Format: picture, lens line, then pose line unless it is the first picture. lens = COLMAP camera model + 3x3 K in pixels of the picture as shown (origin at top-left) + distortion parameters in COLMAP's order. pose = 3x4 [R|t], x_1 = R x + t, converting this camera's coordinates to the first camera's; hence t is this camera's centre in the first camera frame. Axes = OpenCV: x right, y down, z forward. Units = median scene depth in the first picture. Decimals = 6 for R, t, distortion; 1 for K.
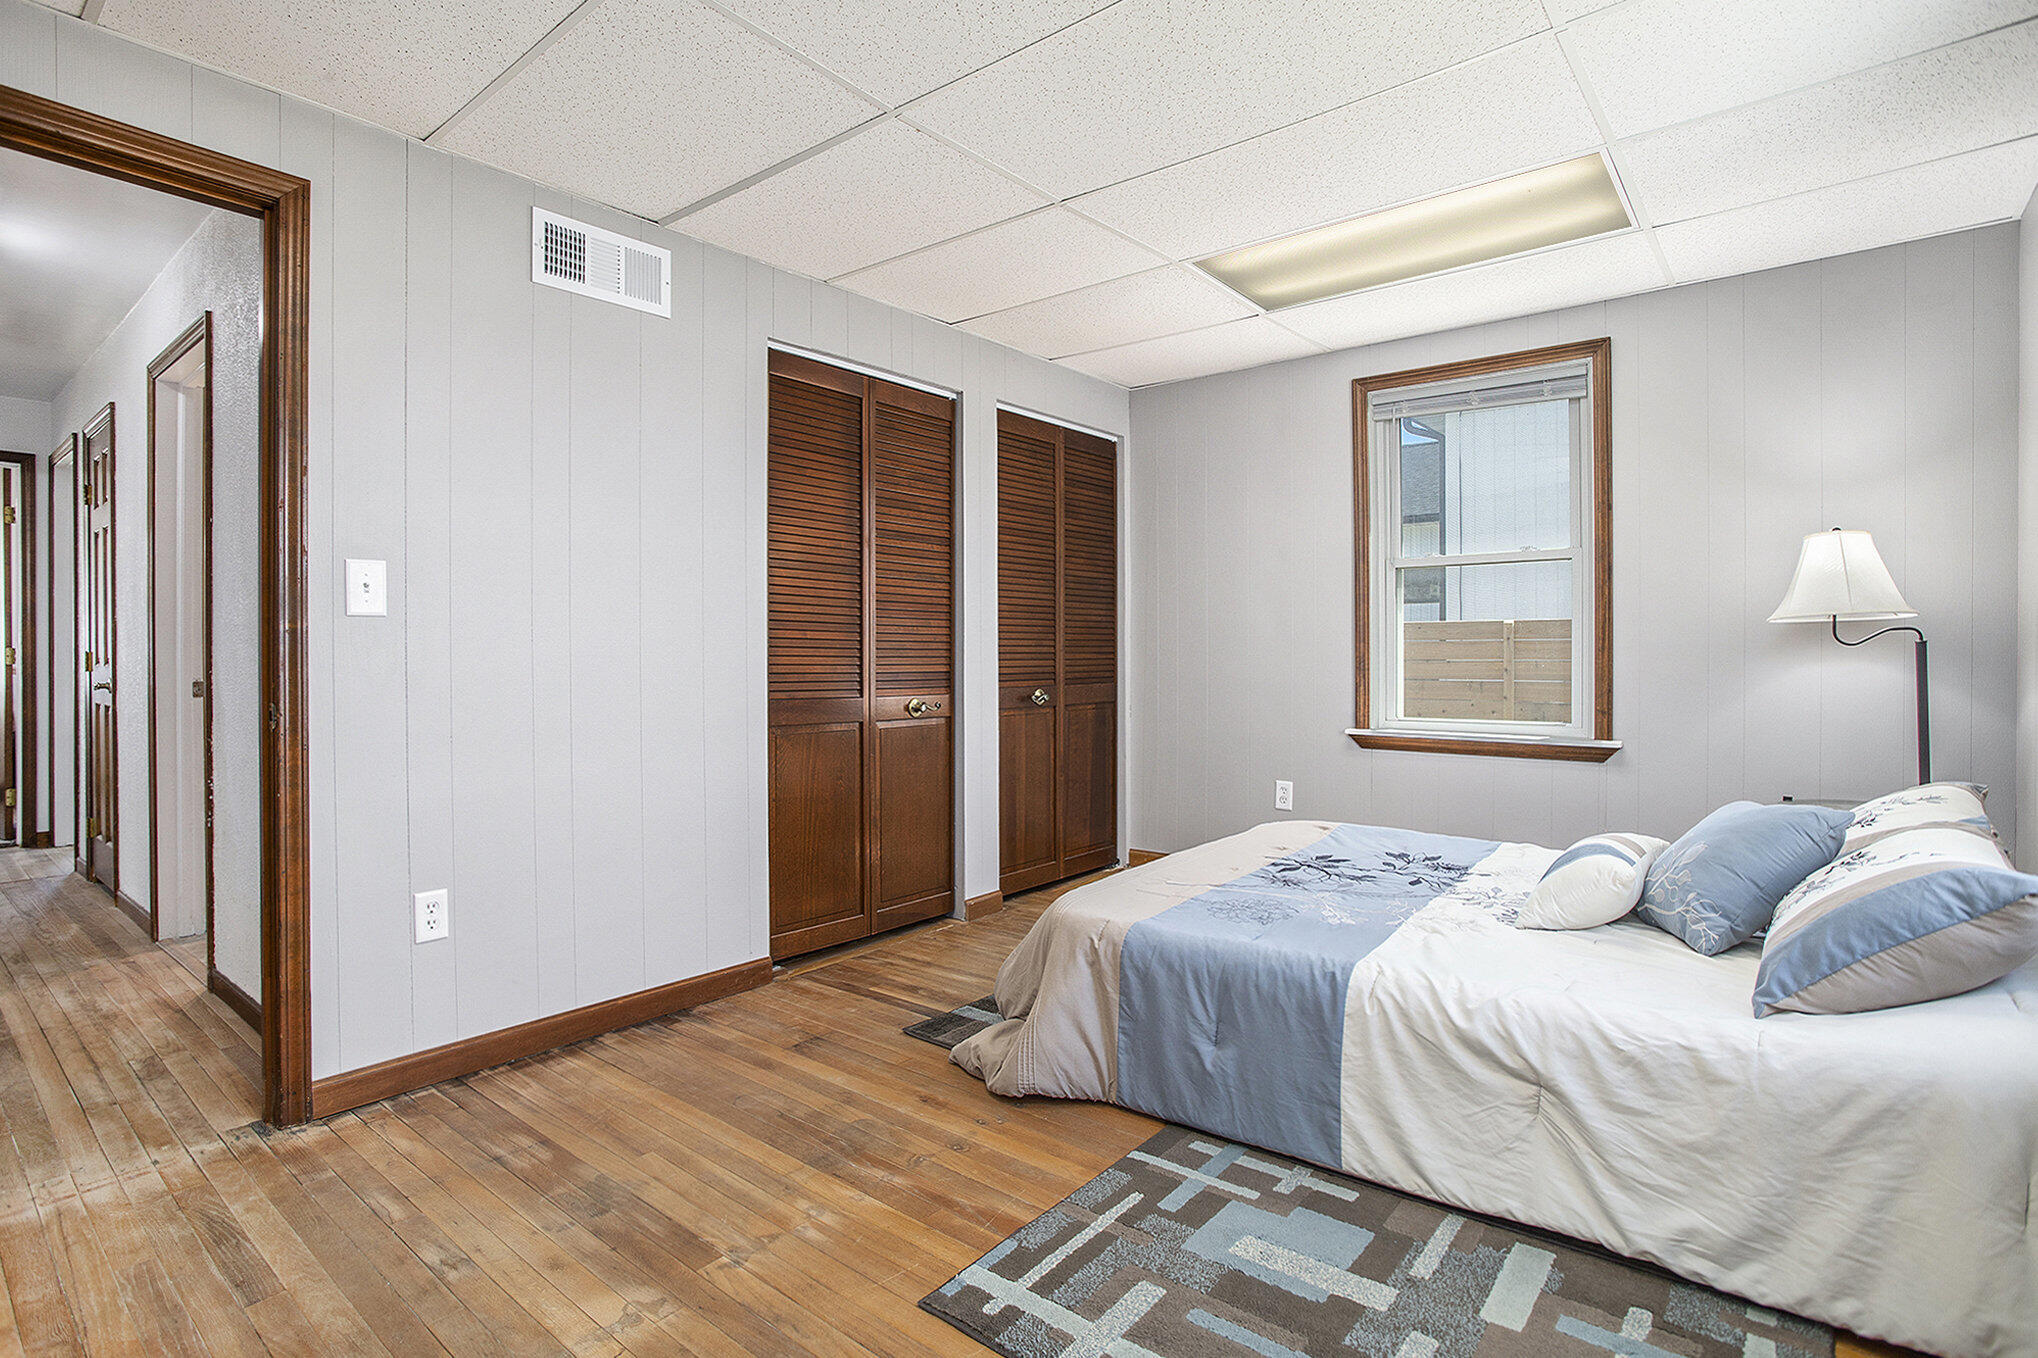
lens RADIAL K [[980.1, 0, 1018.6], [0, 980.1, 673.4], [0, 0, 1]] dist [-0.075428, 0.028663]
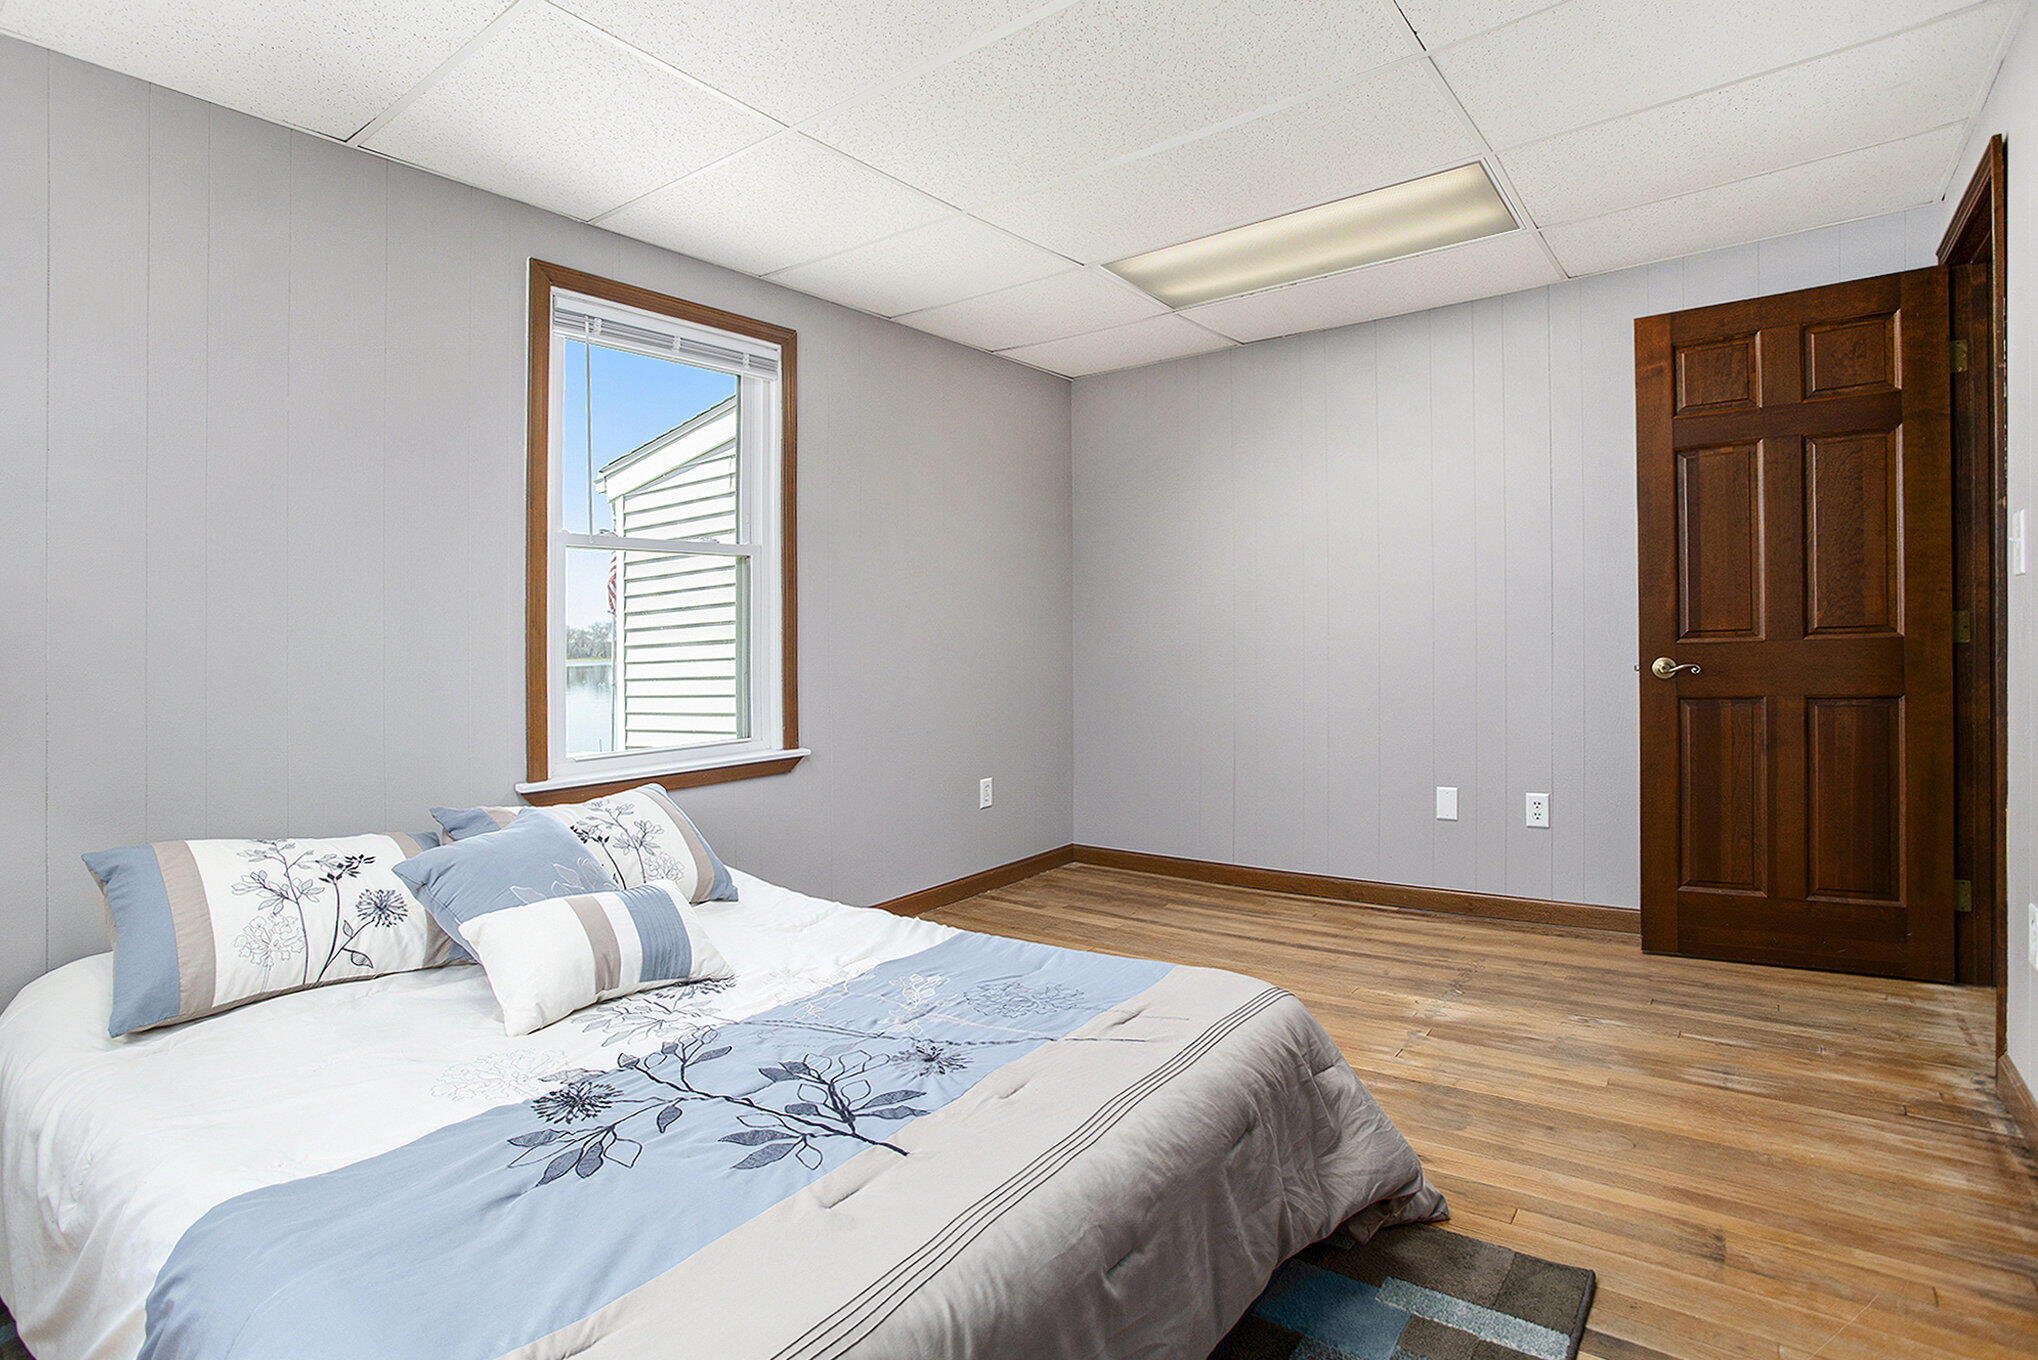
lens RADIAL K [[980.1, 0, 1018.6], [0, 980.1, 674.4], [0, 0, 1]] dist [-0.075428, 0.028663]
pose [[-0.997056, 0.049377, -0.058660, 0.332389], [0.046320, 0.997553, 0.052369, -0.059862], [0.061102, 0.049498, -0.996903, 2.048946]]
